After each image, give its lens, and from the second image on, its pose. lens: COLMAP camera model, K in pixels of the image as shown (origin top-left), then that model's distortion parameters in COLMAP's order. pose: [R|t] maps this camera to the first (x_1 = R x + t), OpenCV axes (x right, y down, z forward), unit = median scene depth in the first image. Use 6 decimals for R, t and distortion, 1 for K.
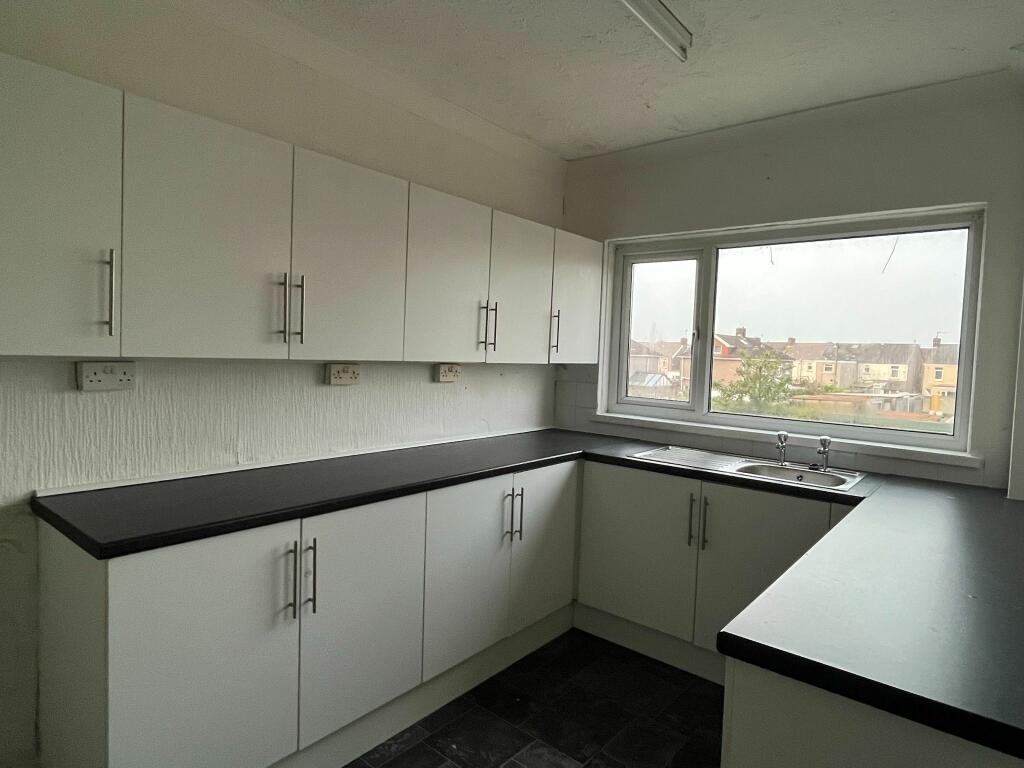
lens RADIAL K [[595.3, 0, 511.5], [0, 595.3, 377.0], [0, 0, 1]] dist [-0.000306, -0.001054]
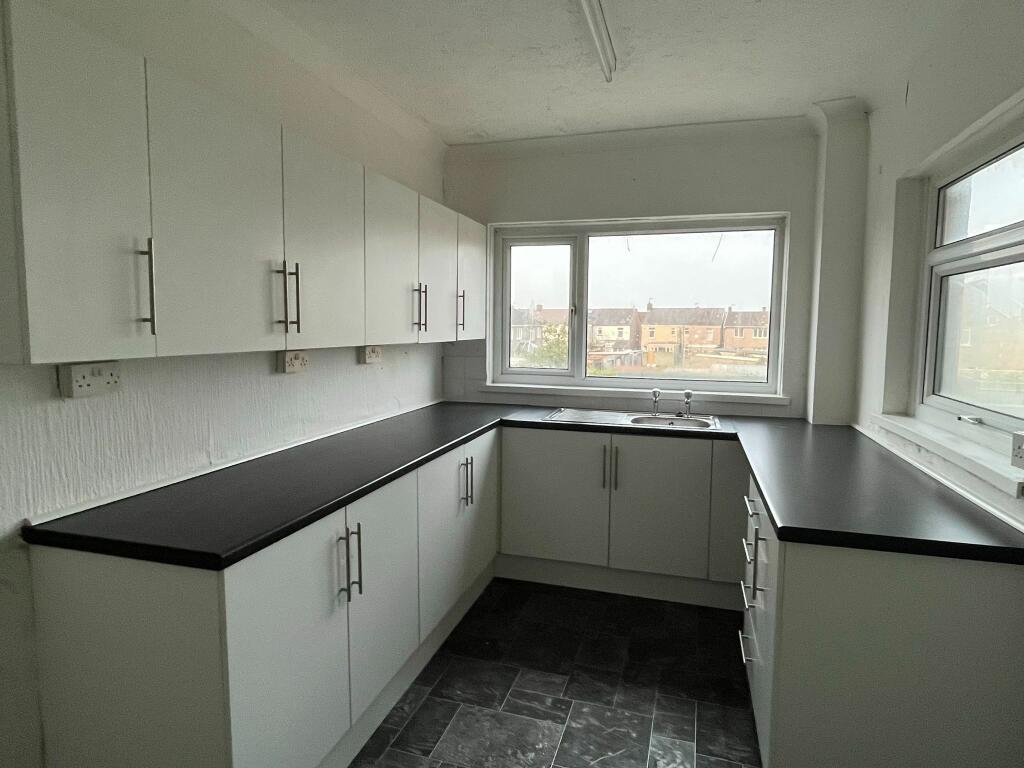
lens RADIAL K [[595.3, 0, 511.5], [0, 595.3, 377.0], [0, 0, 1]] dist [-0.000306, -0.001054]
pose [[0.919911, -0.062844, 0.387060, -0.274861], [0.042817, 0.997270, 0.060158, -0.018493], [-0.389783, -0.038768, 0.920090, -0.023750]]
